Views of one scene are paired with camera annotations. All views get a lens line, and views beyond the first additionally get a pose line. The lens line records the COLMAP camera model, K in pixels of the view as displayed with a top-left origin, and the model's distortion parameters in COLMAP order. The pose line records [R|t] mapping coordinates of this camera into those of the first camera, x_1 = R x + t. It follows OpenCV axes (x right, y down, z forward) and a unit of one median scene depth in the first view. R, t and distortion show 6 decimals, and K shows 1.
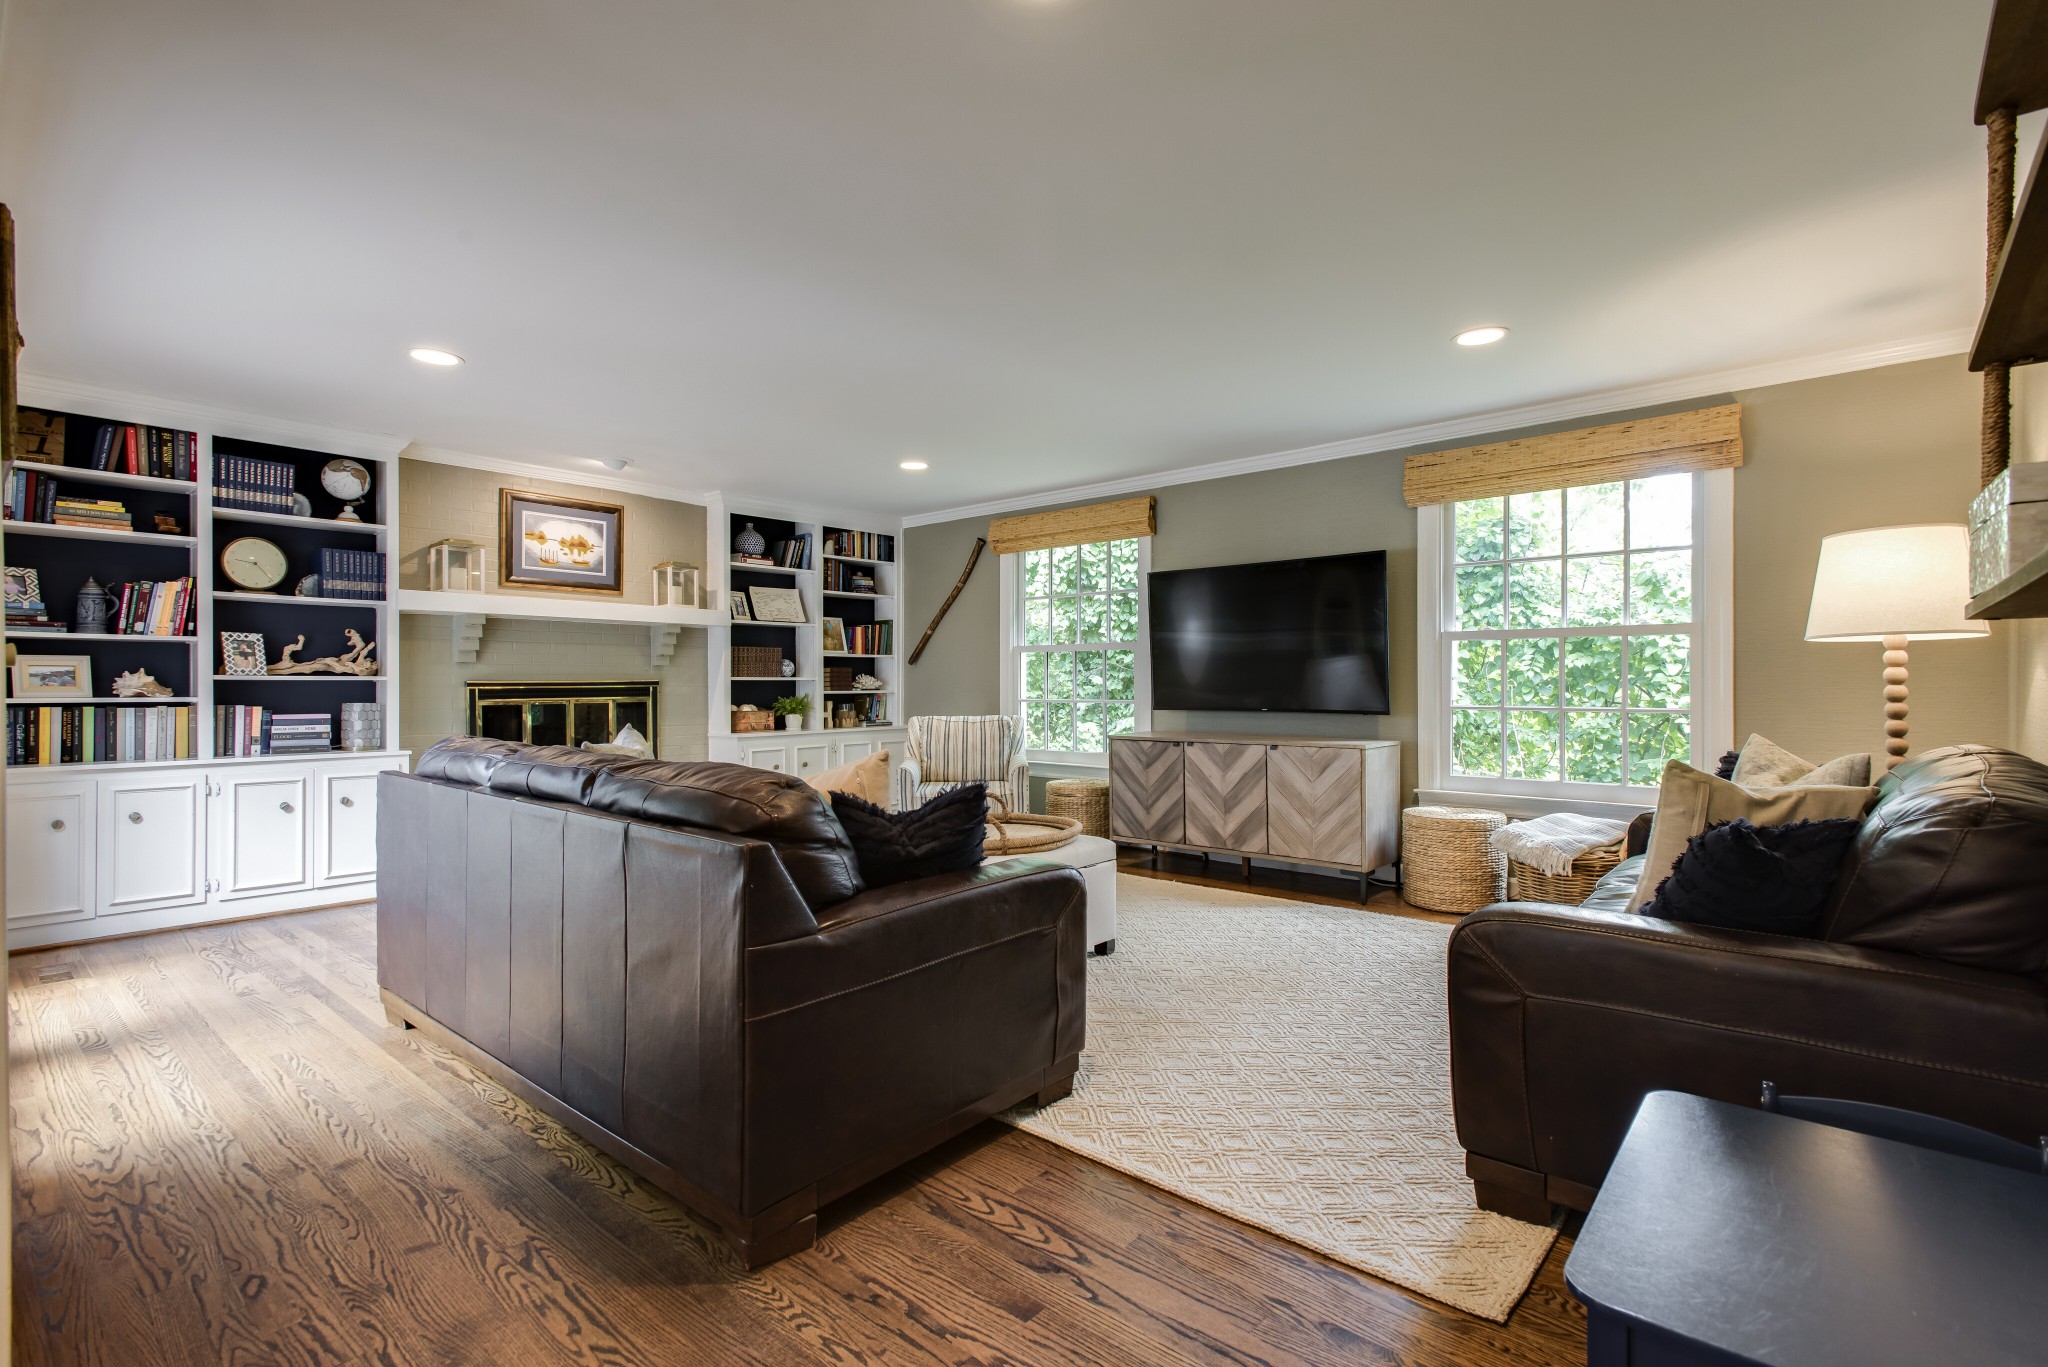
lens RADIAL K [[961.3, 0, 1024.0], [0, 961.3, 683.5], [0, 0, 1]] dist [0.010403, -0.000065]
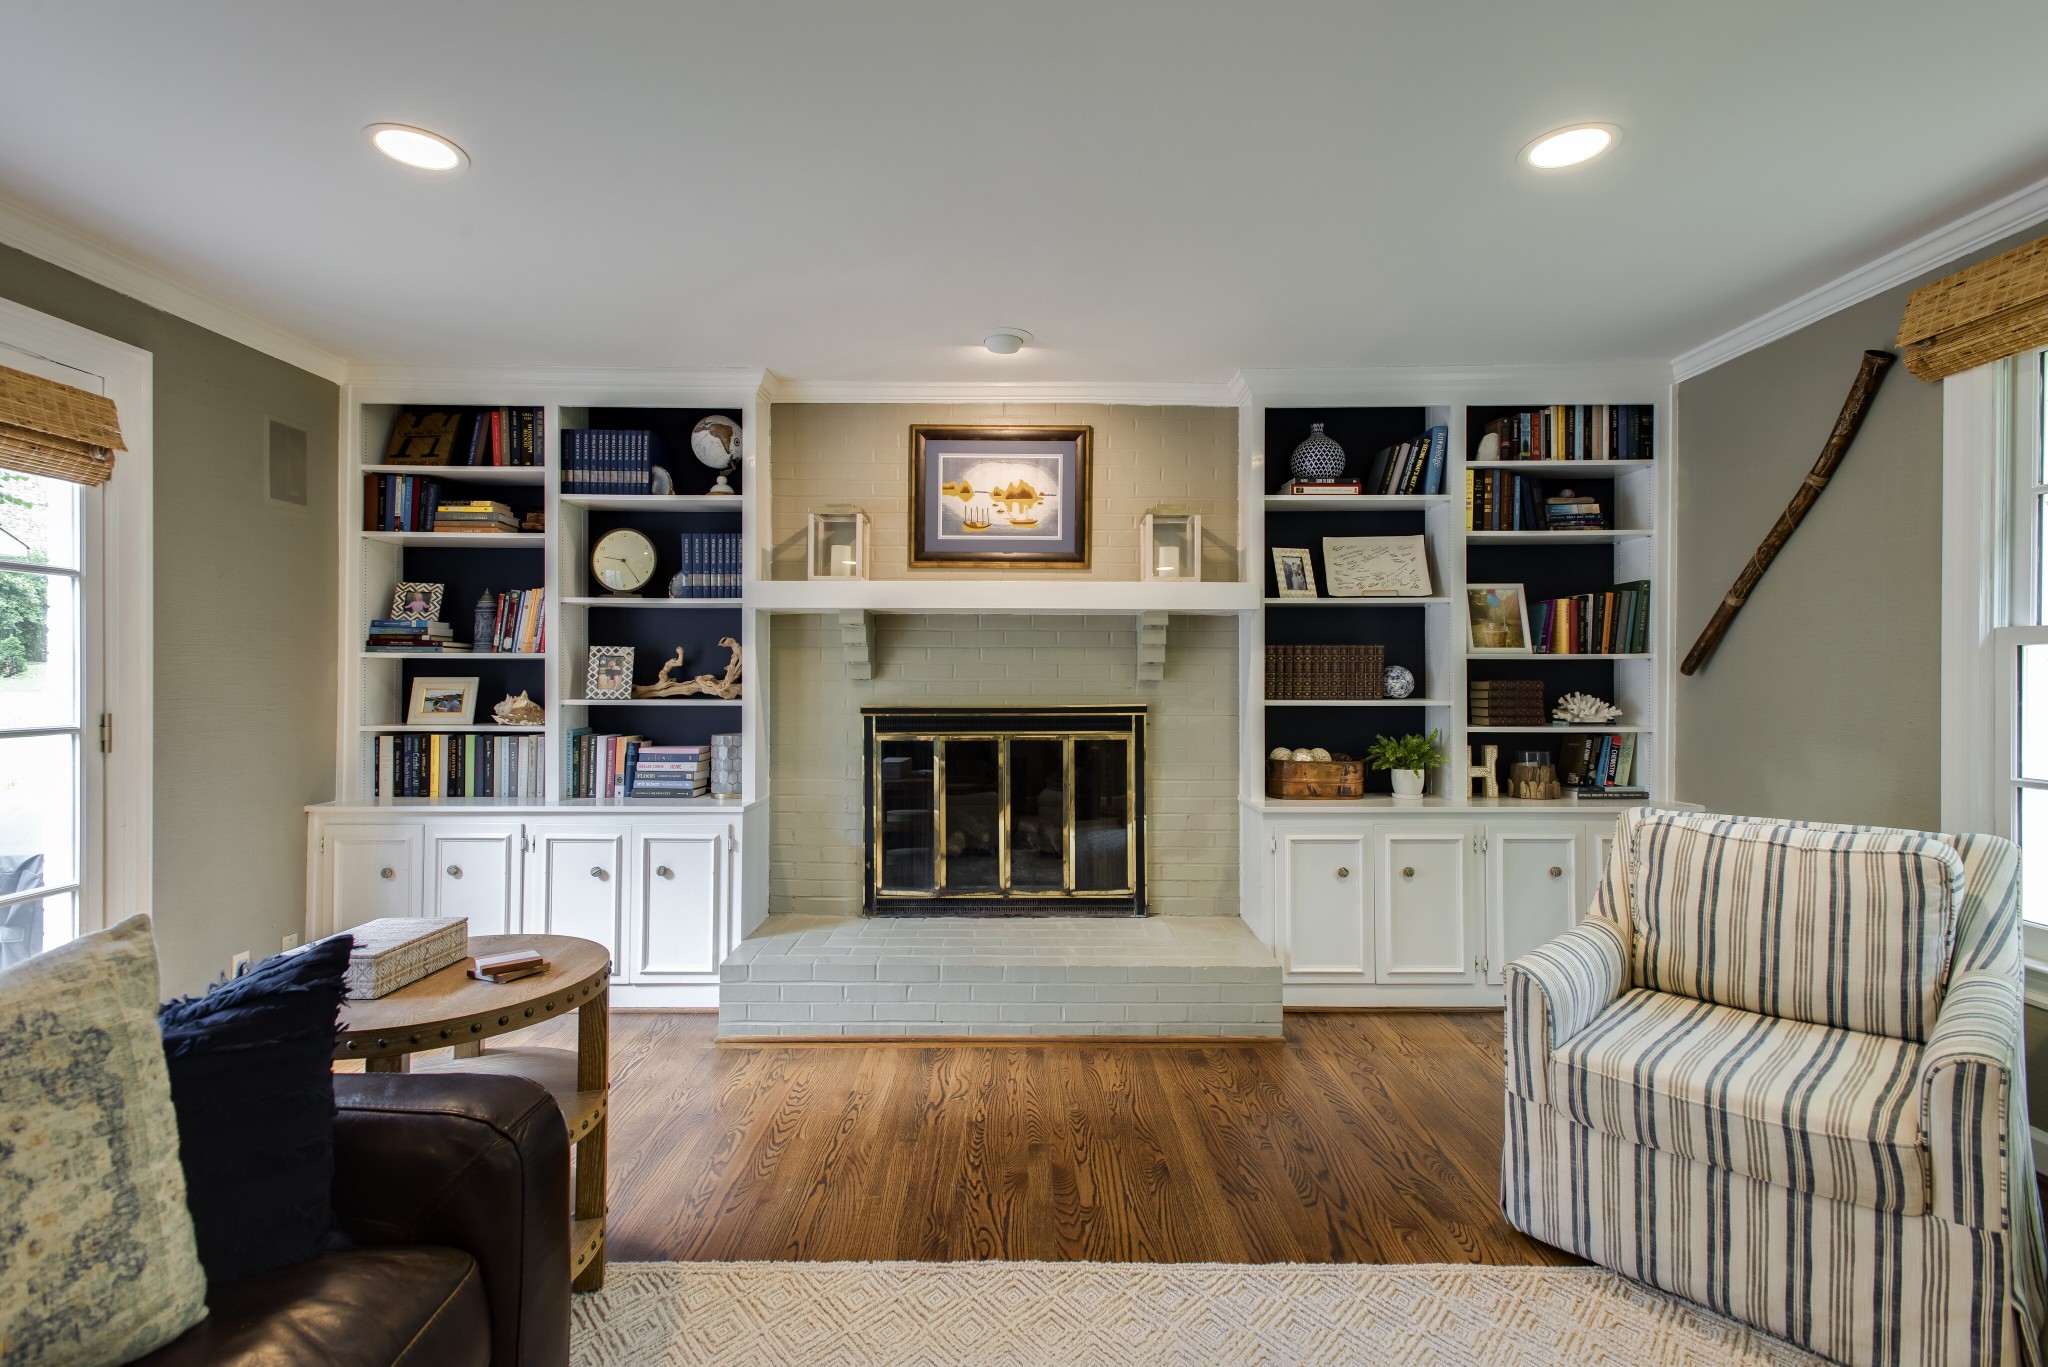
lens RADIAL K [[961.3, 0, 1024.0], [0, 961.3, 683.5], [0, 0, 1]] dist [0.010403, -0.000065]
pose [[0.659703, 0.010186, -0.751458, 0.026118], [-0.002691, 0.999934, 0.011192, -0.025104], [0.751522, -0.005361, 0.659686, 0.582353]]
